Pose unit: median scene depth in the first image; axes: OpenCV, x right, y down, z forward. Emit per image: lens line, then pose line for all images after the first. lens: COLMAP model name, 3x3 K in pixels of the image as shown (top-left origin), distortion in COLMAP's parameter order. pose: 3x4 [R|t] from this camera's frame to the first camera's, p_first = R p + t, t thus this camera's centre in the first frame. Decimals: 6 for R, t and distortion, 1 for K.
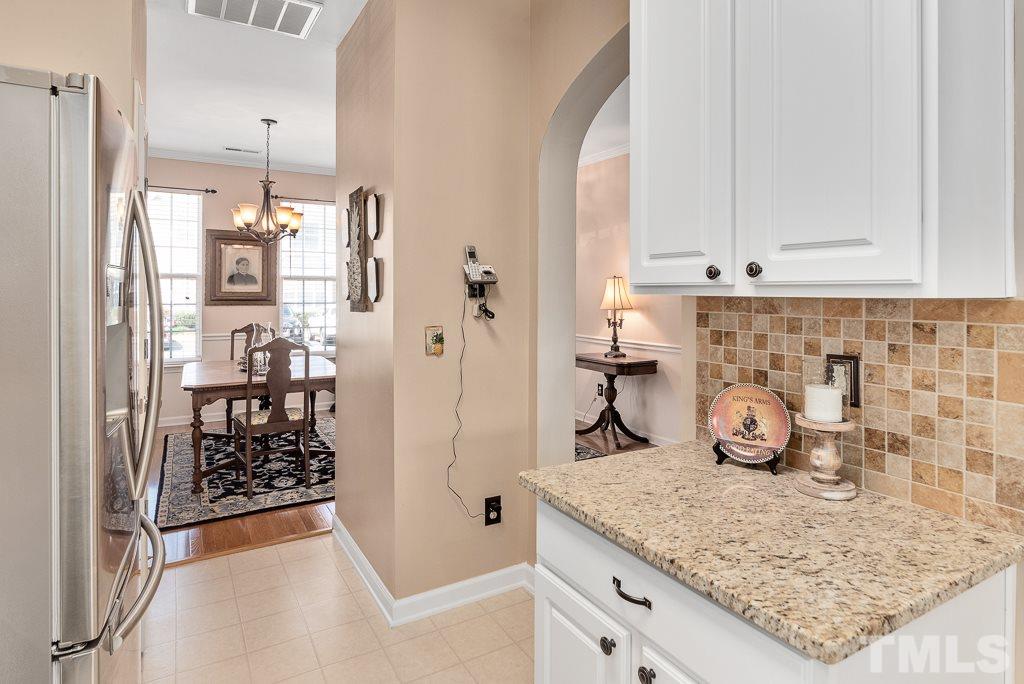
lens RADIAL K [[558.3, 0, 509.0], [0, 558.3, 338.4], [0, 0, 1]] dist [-0.019001, -0.000528]
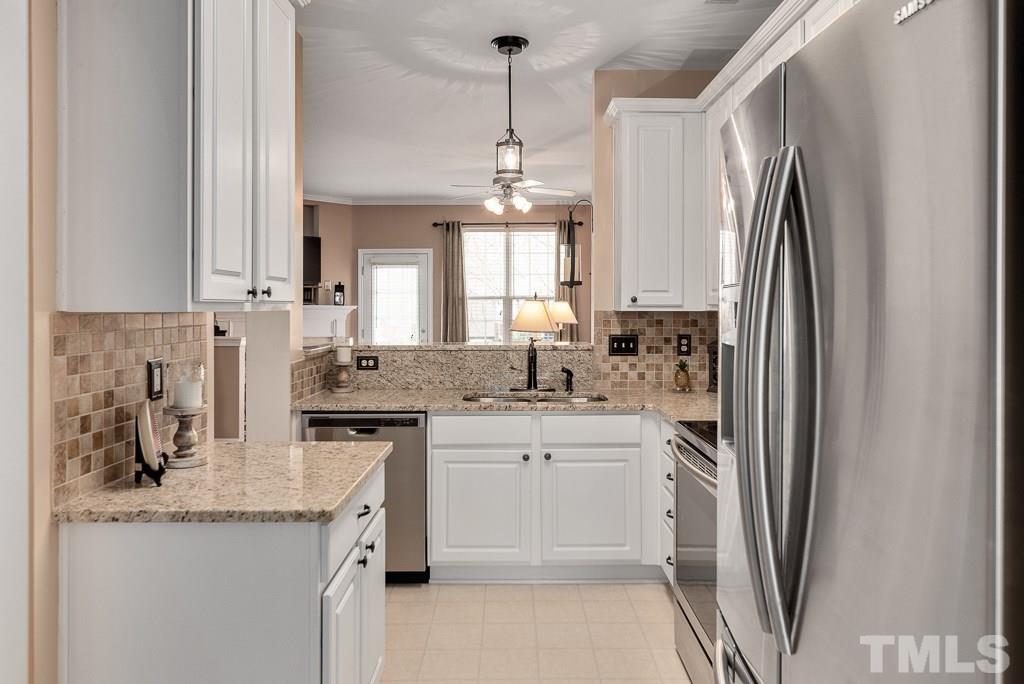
lens RADIAL K [[698.5, 0, 521.6], [0, 698.5, 303.5], [0, 0, 1]] dist [-0.000433, -0.002739]
pose [[-0.875146, -0.004060, 0.483843, -0.880003], [0.035316, 0.996762, 0.072242, -0.180687], [-0.482569, 0.080309, -0.872168, 1.990595]]
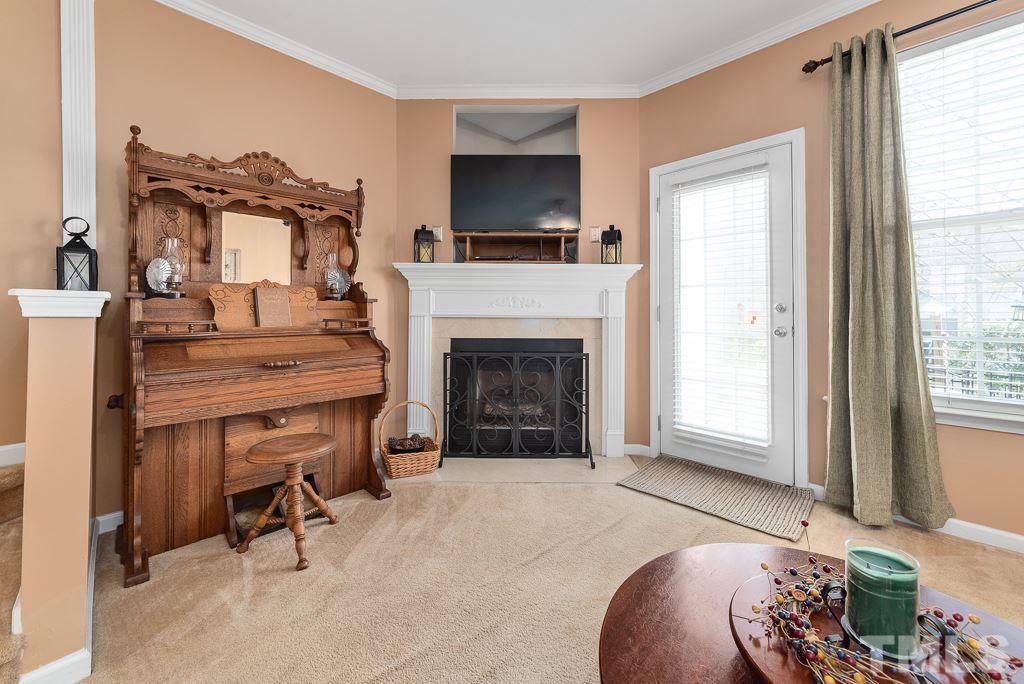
lens RADIAL K [[402.6, 0, 516.2], [0, 402.6, 306.5], [0, 0, 1]] dist [0.001029, -0.000041]
pose [[-0.258269, 0.002704, 0.966069, 1.752842], [0.079664, 0.996650, 0.018508, 0.394161], [-0.962783, 0.081741, -0.257620, -1.773123]]
